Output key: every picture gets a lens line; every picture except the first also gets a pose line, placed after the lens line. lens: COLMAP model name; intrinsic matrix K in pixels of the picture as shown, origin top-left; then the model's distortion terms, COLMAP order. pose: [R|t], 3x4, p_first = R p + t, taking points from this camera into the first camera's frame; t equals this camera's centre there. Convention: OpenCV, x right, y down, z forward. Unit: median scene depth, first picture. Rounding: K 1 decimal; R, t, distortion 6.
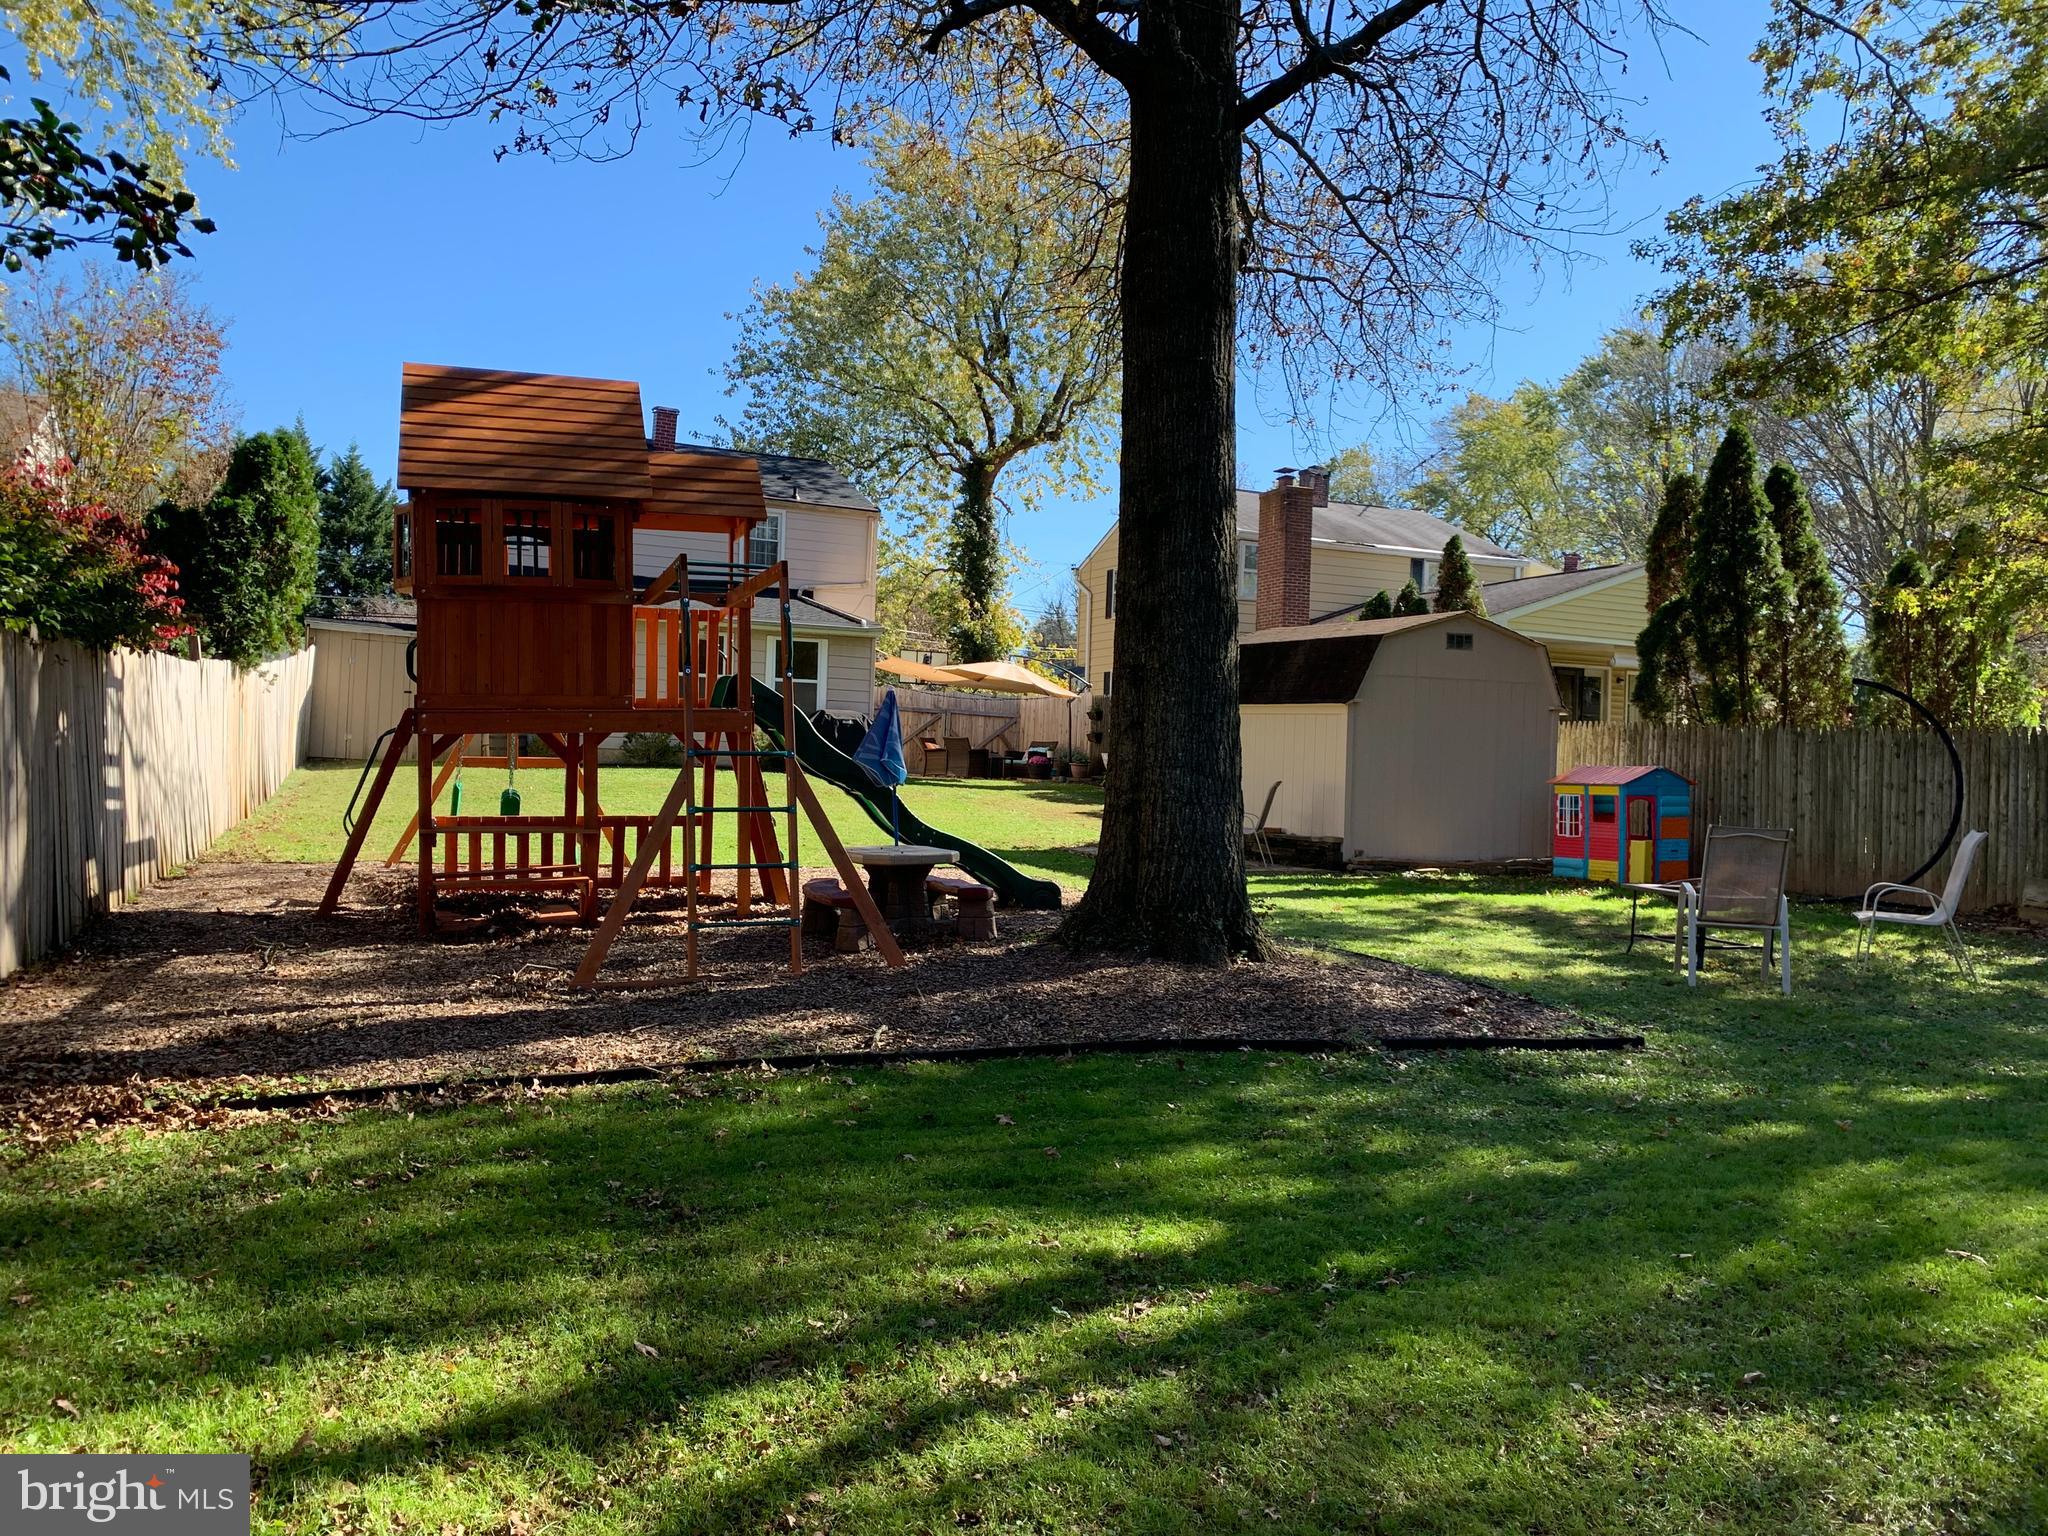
lens RADIAL K [[1544.0, 0, 1024.0], [0, 1544.0, 768.0], [0, 0, 1]] dist [0.109742, -0.210090]
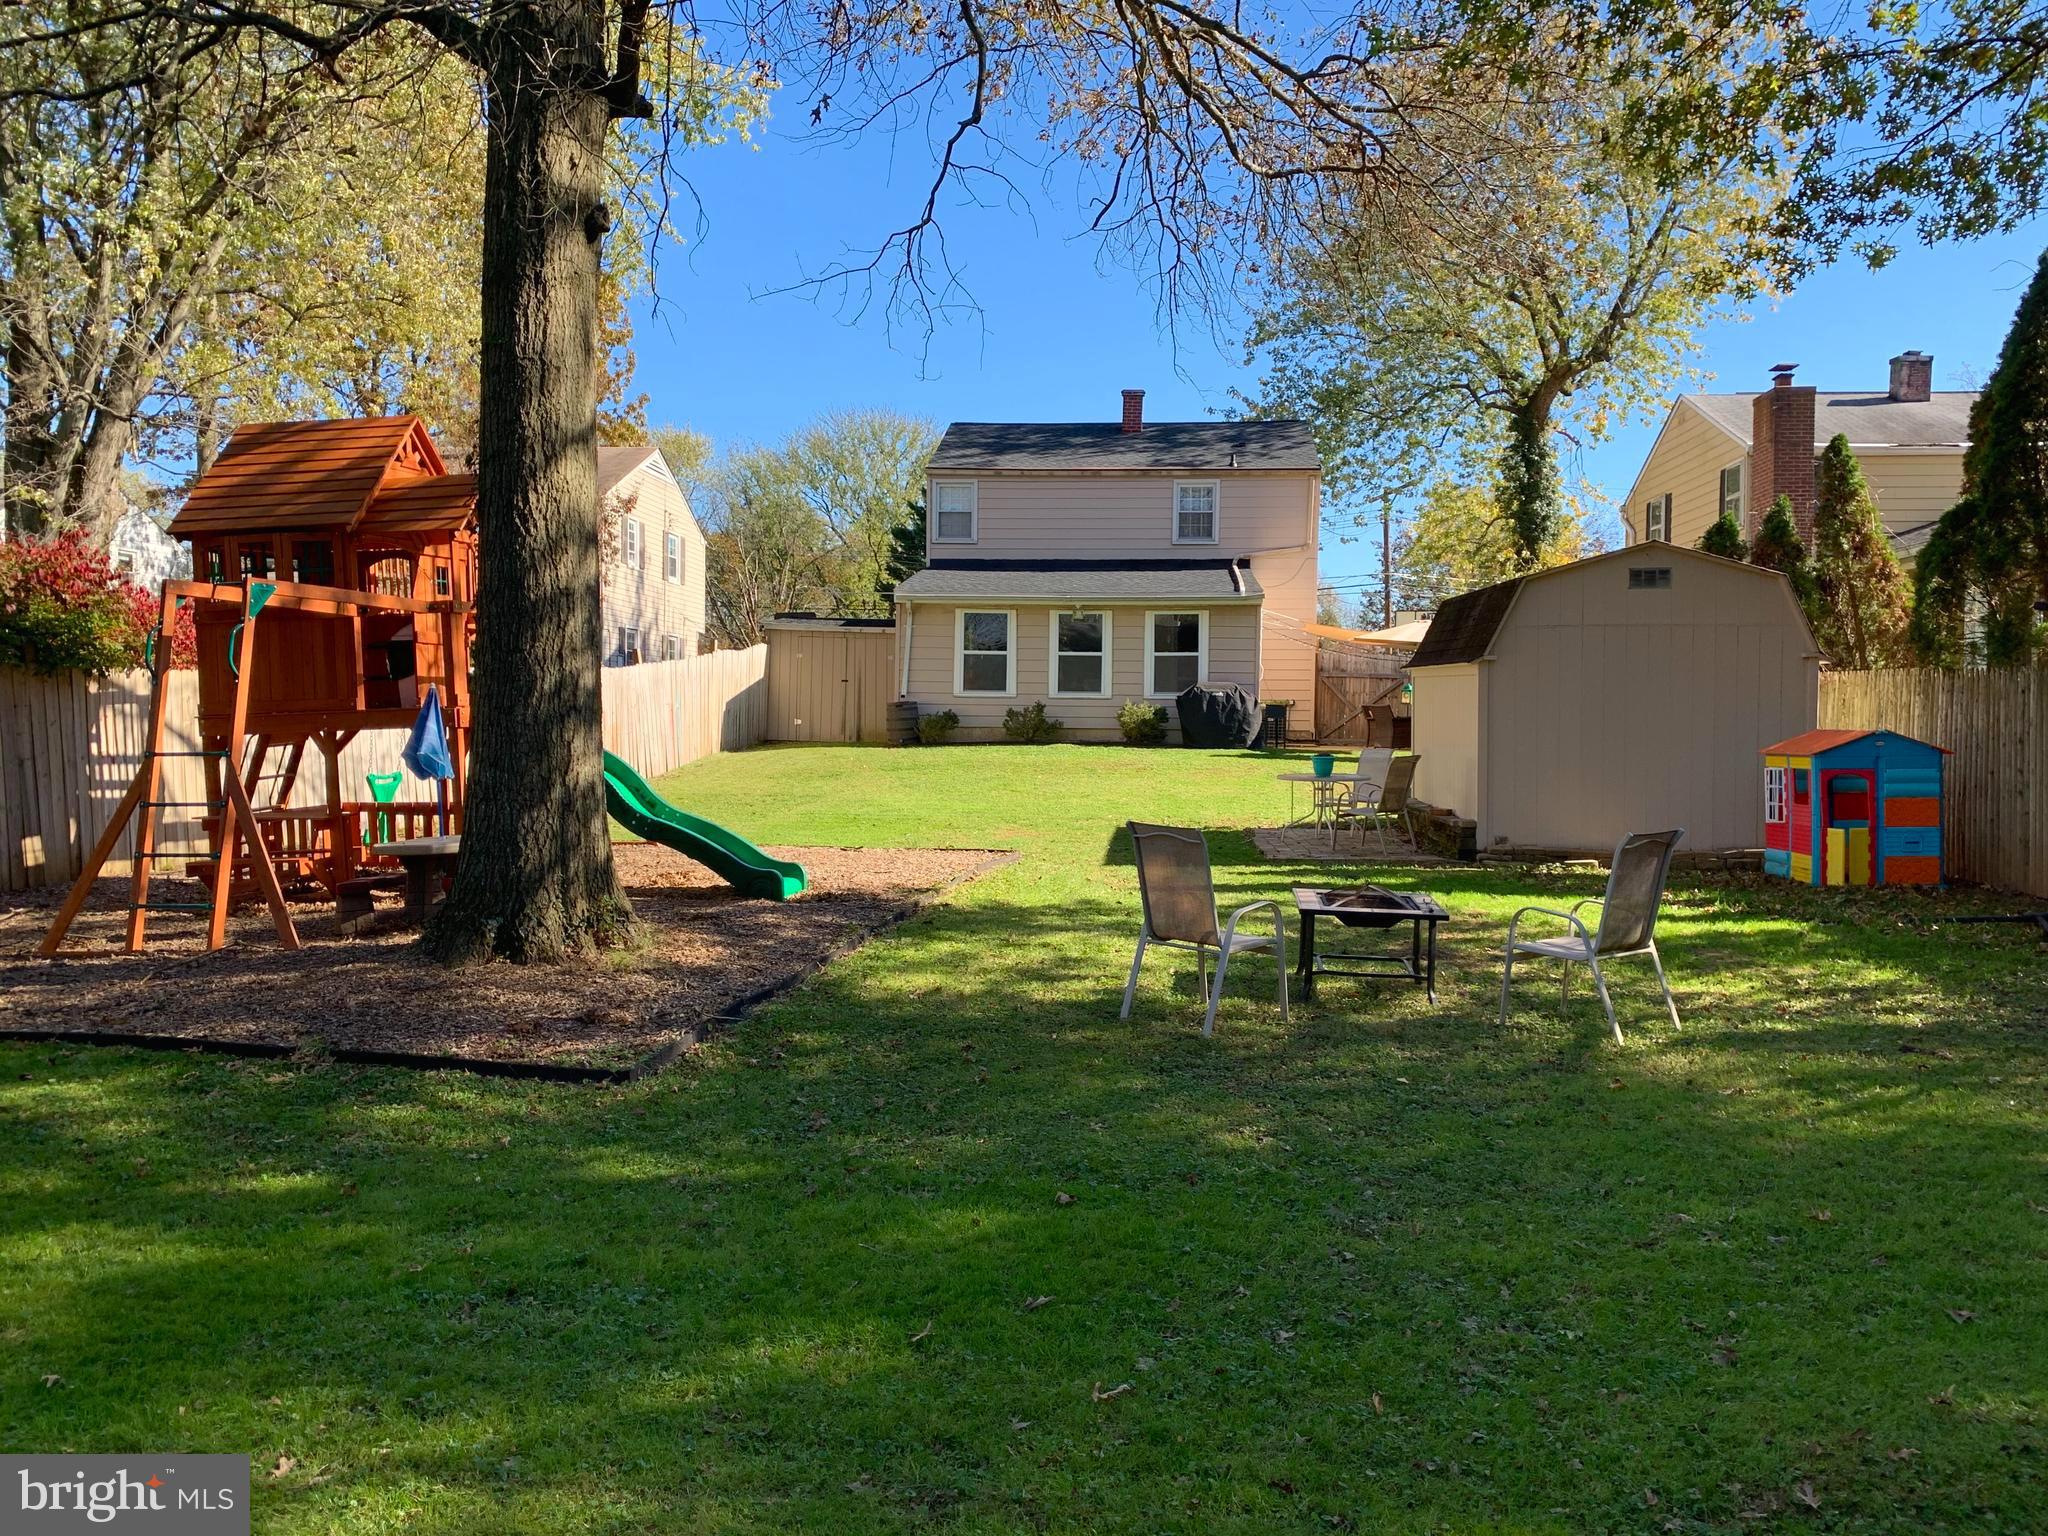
lens RADIAL K [[1544.0, 0, 1024.0], [0, 1544.0, 768.0], [0, 0, 1]] dist [0.109742, -0.210090]
pose [[0.865234, -0.008546, -0.501295, 0.216807], [0.019613, 0.999666, 0.016809, -0.001683], [0.500985, -0.024375, 0.865113, 0.075239]]
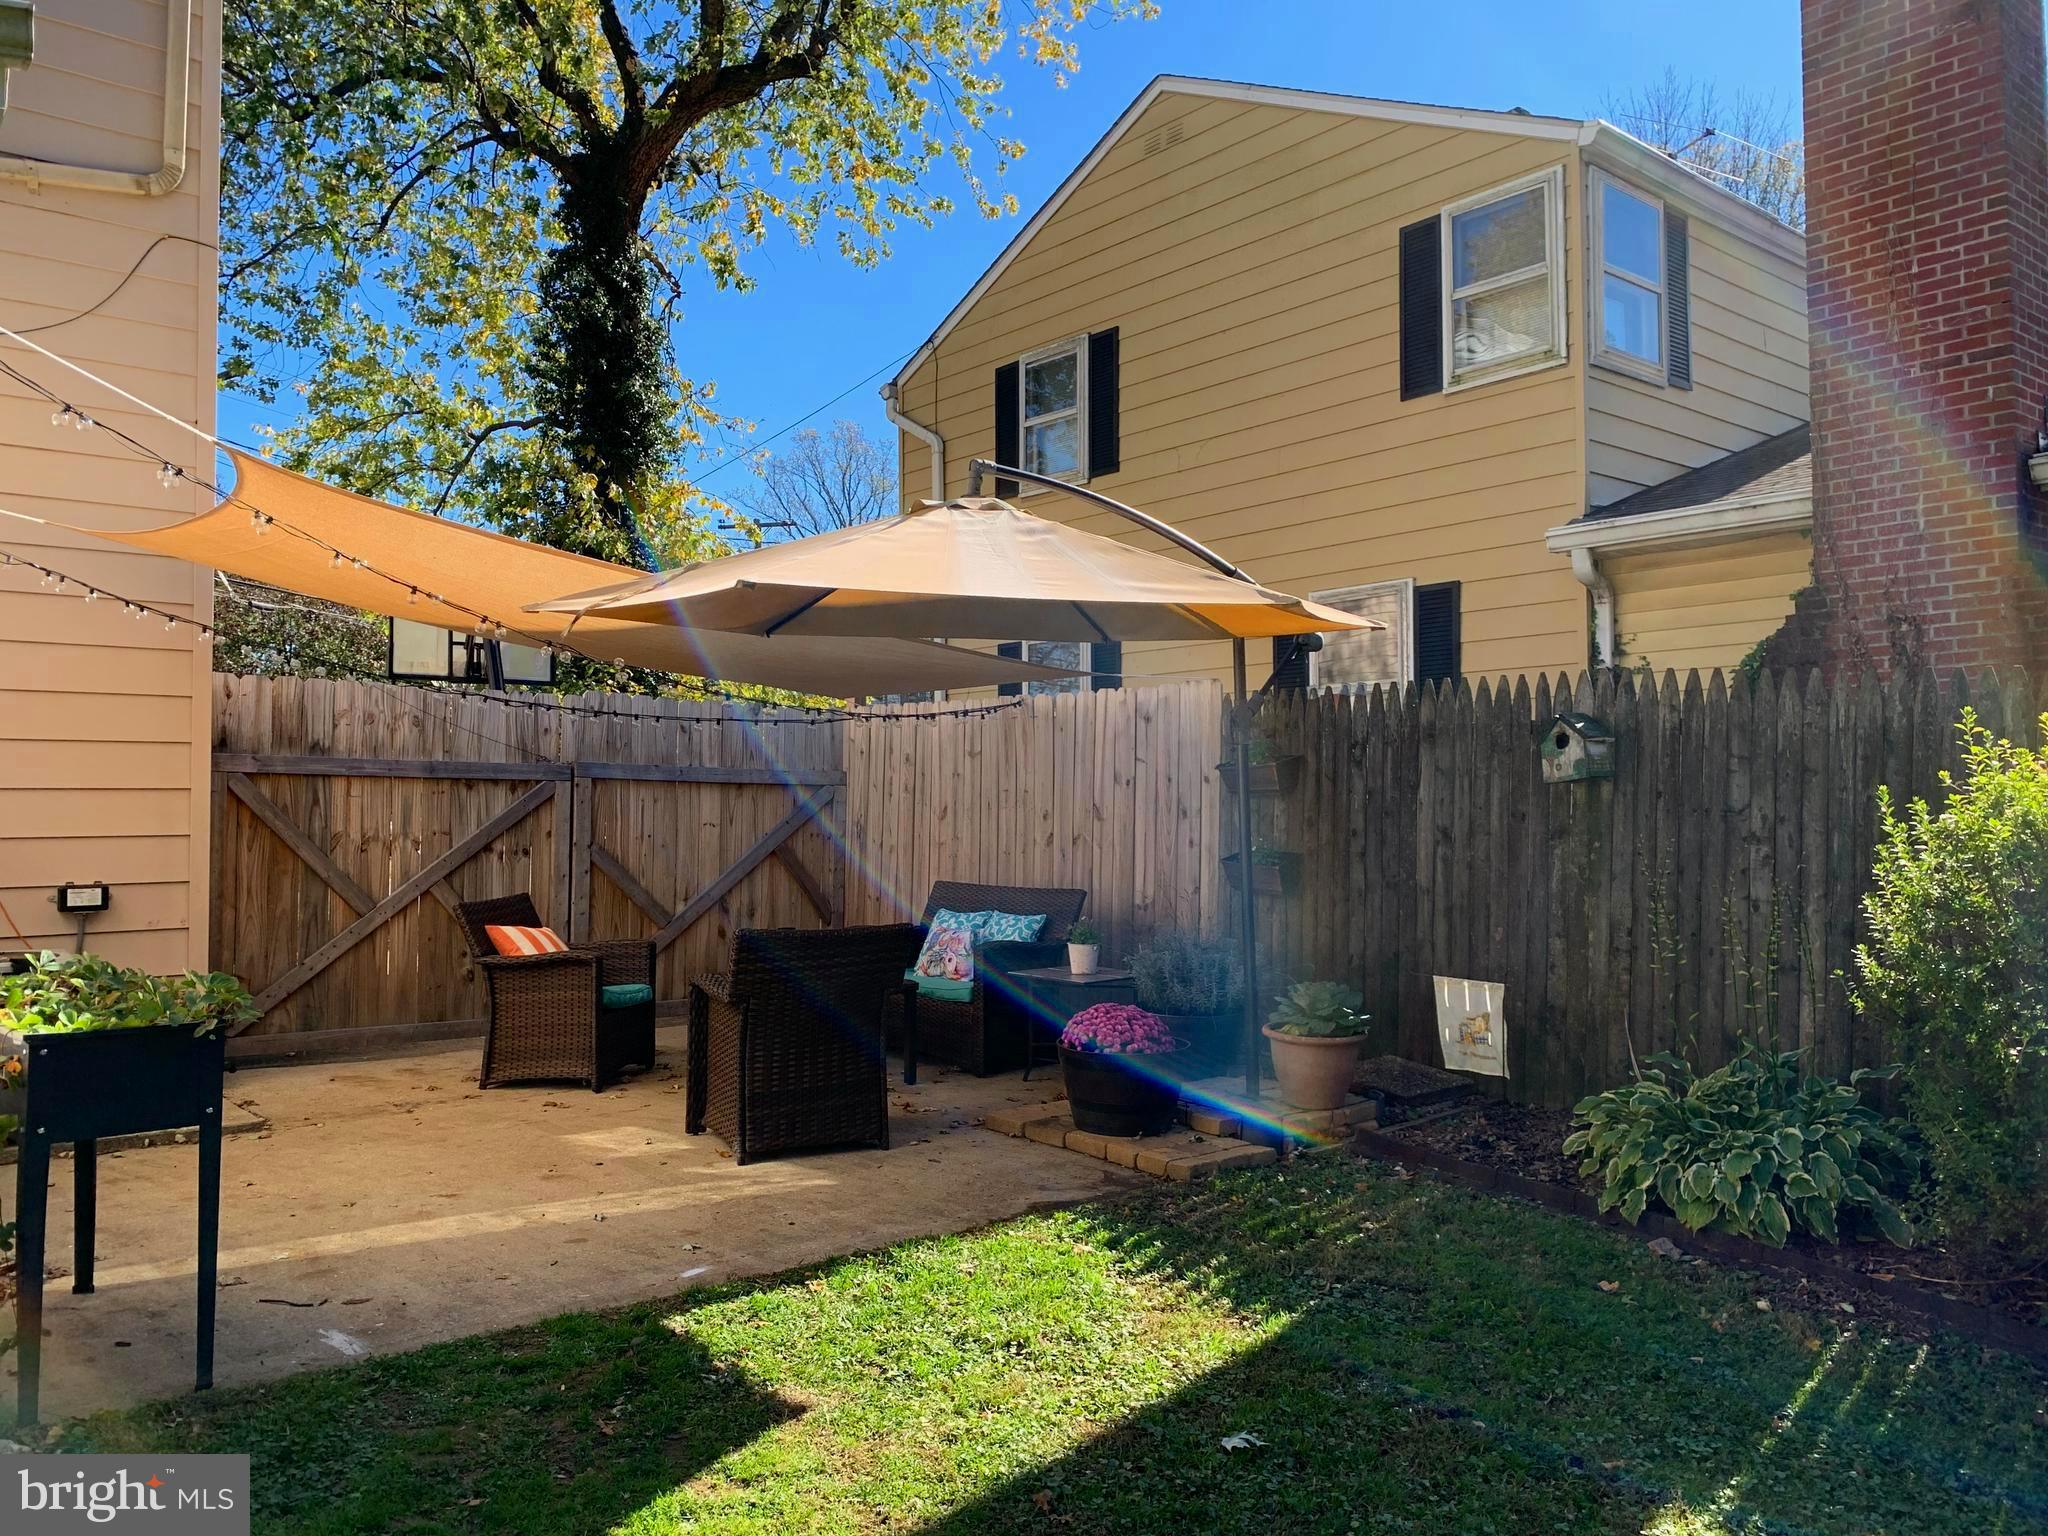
lens RADIAL K [[1544.0, 0, 1024.0], [0, 1544.0, 768.0], [0, 0, 1]] dist [0.109742, -0.210090]
pose [[0.963446, -0.023646, 0.266856, -0.047115], [0.028038, 0.999527, -0.012662, -0.032273], [-0.266430, 0.019682, 0.963653, 0.736334]]
